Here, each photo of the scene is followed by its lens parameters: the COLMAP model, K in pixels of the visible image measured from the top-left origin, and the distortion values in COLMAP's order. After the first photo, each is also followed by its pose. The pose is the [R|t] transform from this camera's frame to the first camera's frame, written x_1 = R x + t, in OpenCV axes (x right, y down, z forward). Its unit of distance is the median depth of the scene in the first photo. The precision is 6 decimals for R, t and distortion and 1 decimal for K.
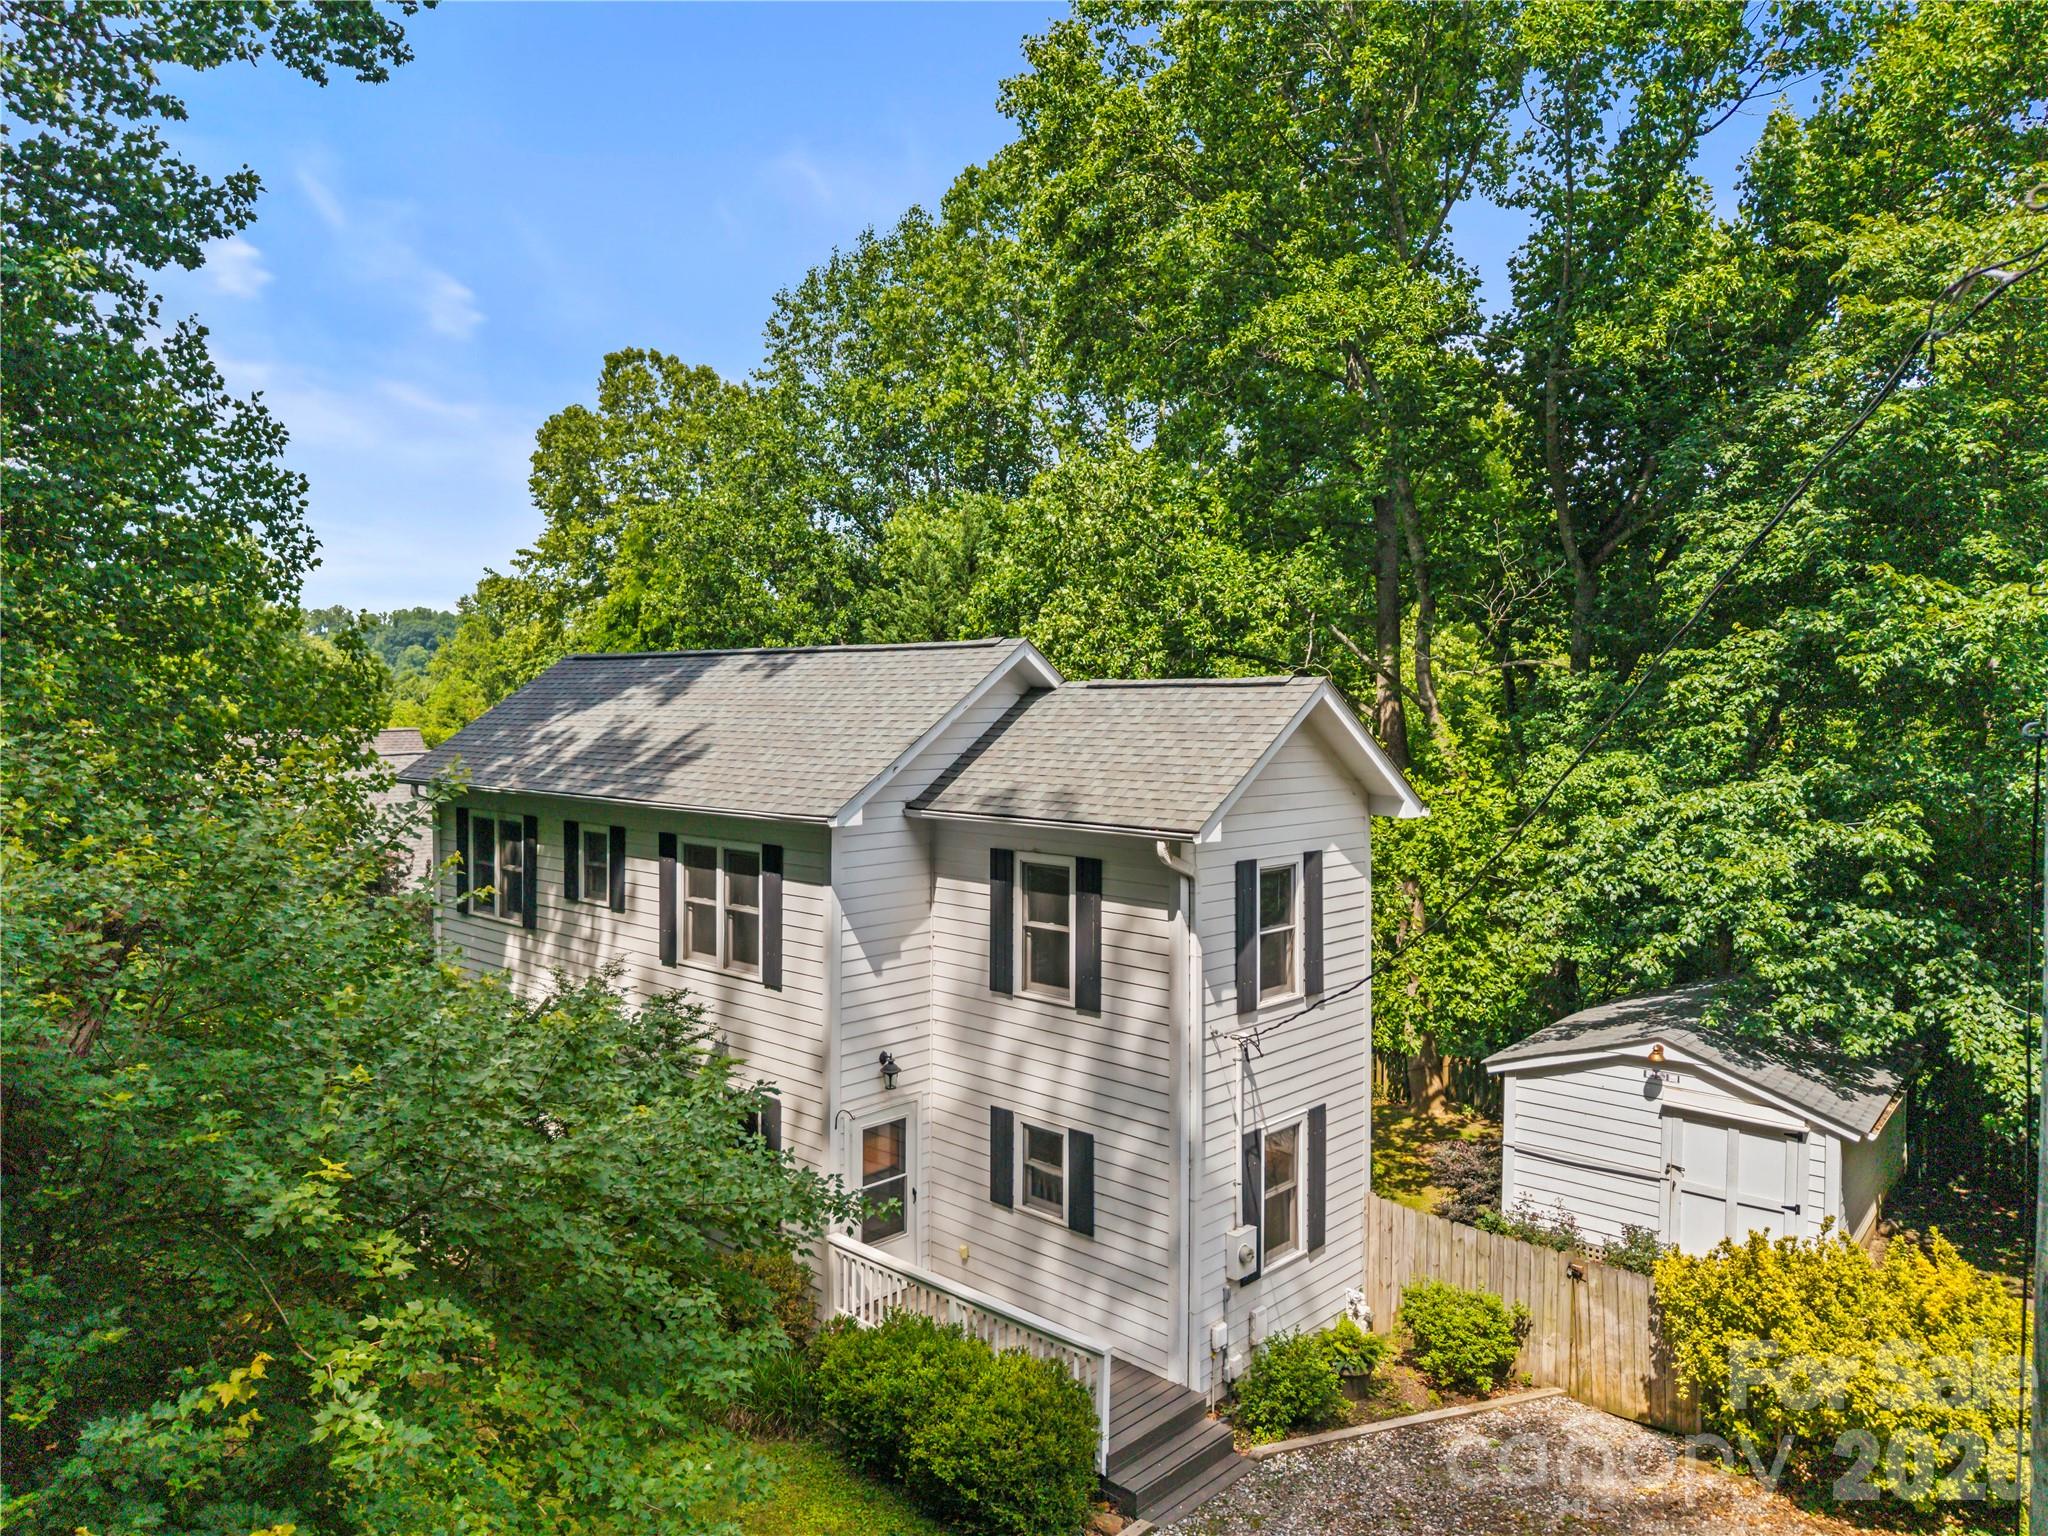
lens RADIAL K [[1391.3, 0, 1028.9], [0, 1391.3, 747.0], [0, 0, 1]] dist [0.013188, 0.005641]
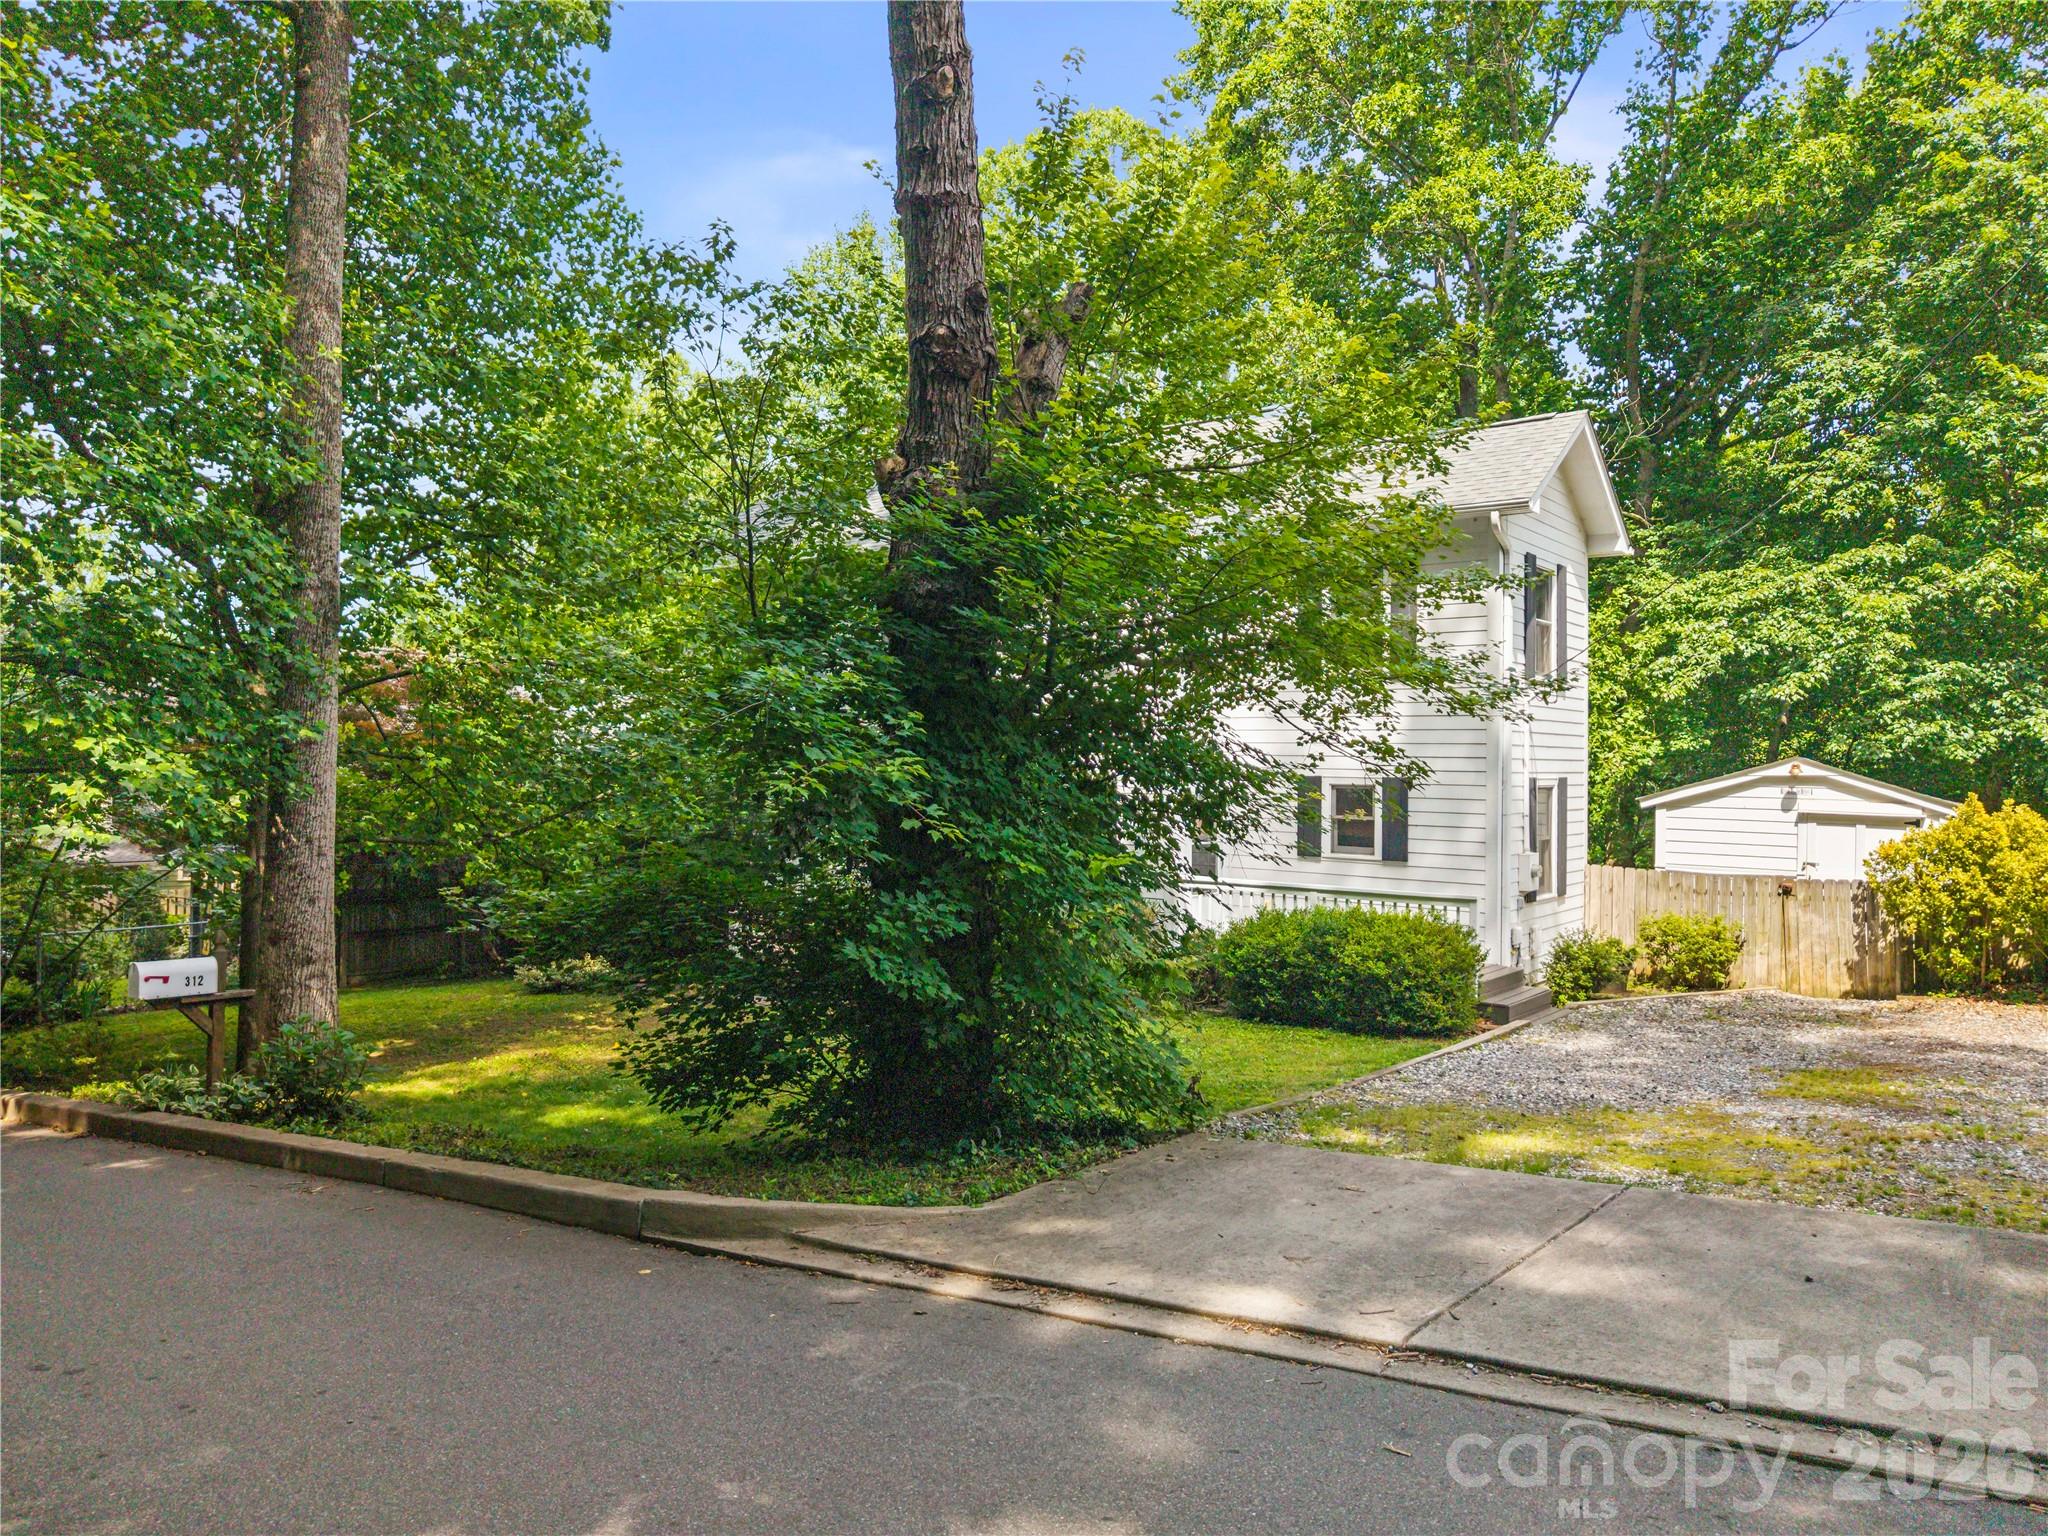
lens RADIAL K [[1391.3, 0, 1012.1], [0, 1391.3, 776.3], [0, 0, 1]] dist [0.013188, 0.005641]
pose [[0.995141, 0.007086, 0.098206, -0.344776], [-0.004427, 0.999618, -0.027265, 0.258140], [-0.098362, 0.026698, 0.994792, -0.142965]]
